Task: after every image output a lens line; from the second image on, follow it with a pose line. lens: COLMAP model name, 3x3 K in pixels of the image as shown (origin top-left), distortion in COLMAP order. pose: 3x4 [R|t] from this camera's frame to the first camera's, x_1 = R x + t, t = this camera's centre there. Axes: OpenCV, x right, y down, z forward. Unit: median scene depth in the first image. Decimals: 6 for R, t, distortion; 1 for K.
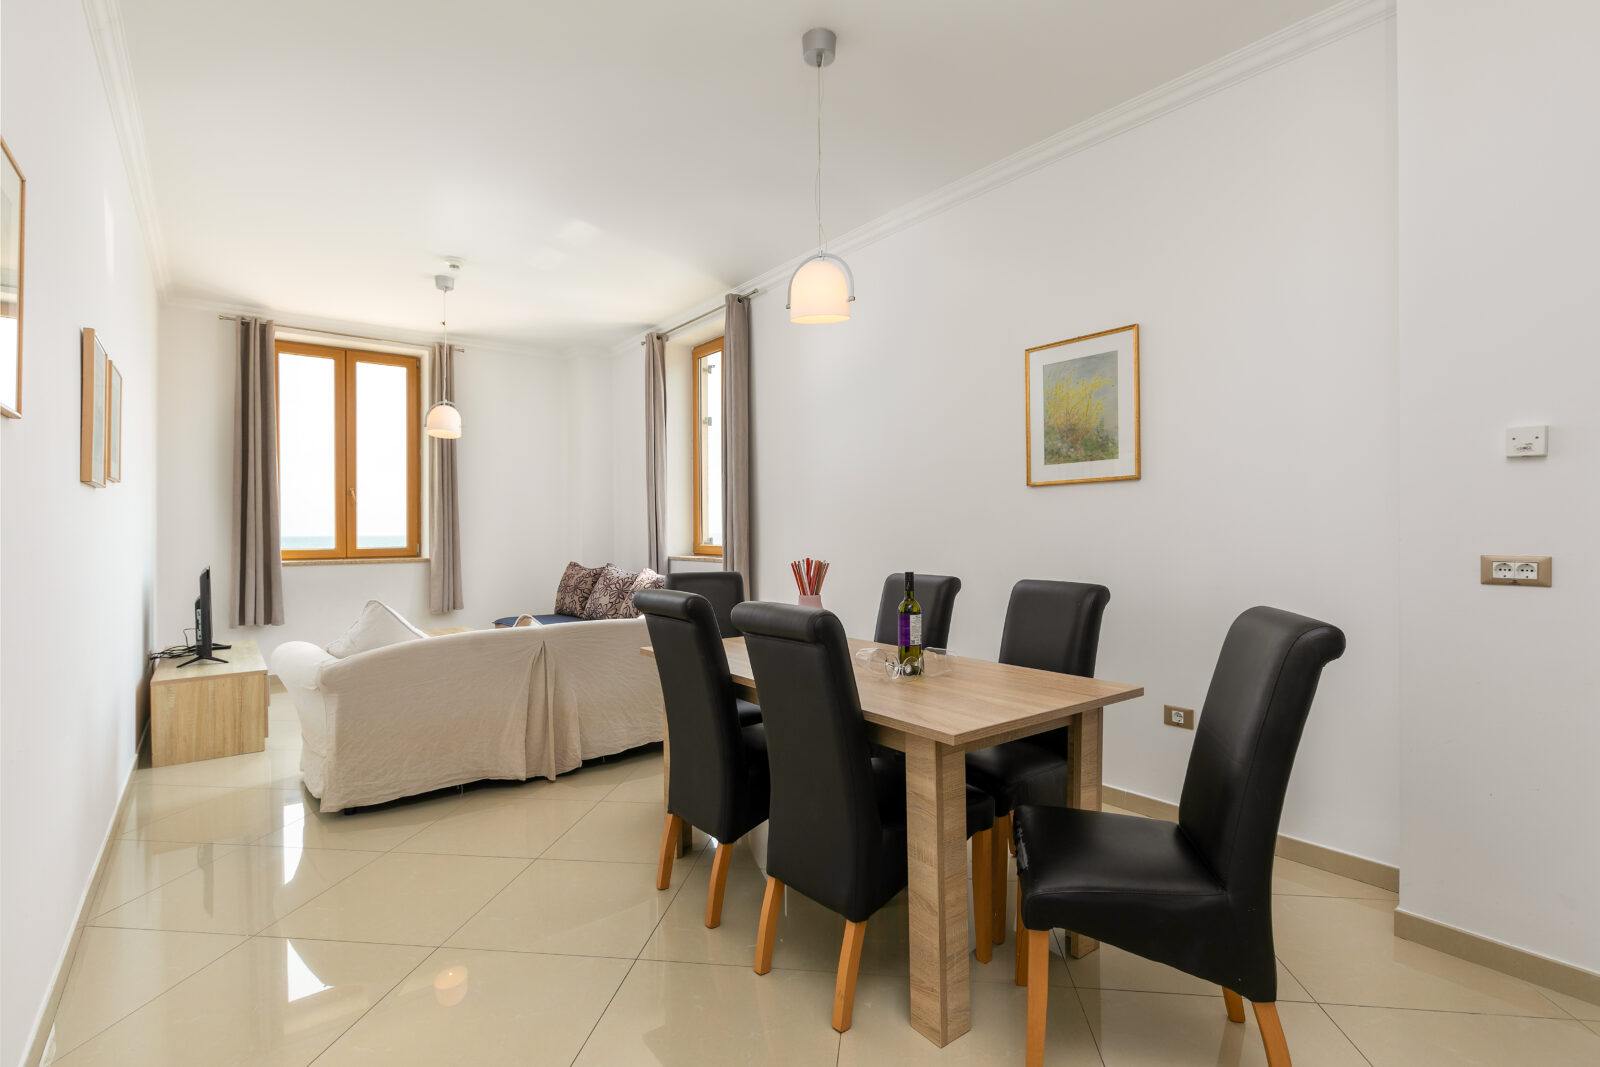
lens RADIAL K [[748.0, 0, 808.9], [0, 748.0, 532.4], [0, 0, 1]] dist [-0.002876, -0.000530]
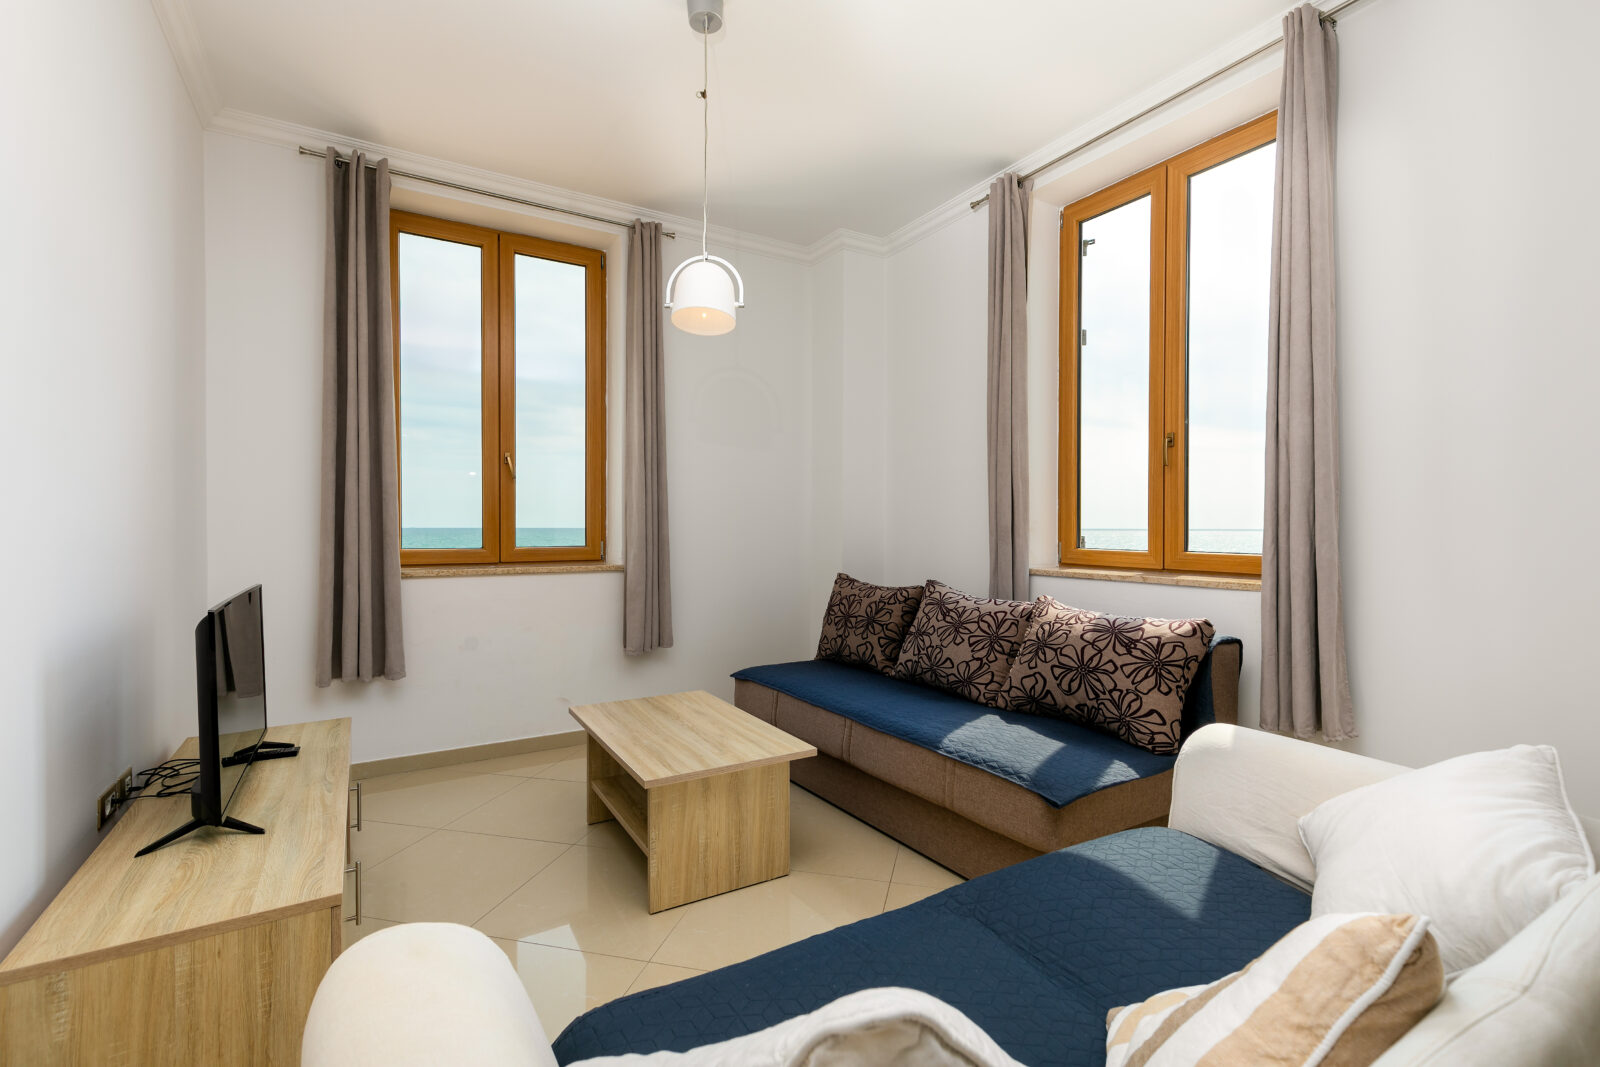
lens RADIAL K [[706.6, 0, 800.0], [0, 706.6, 533.5], [0, 0, 1]] dist [0.002040, 0.000261]
pose [[0.992784, 0.009186, -0.119562, -0.301340], [-0.007910, 0.999907, 0.011140, 0.000439], [0.119653, -0.010114, 0.992764, 0.447212]]
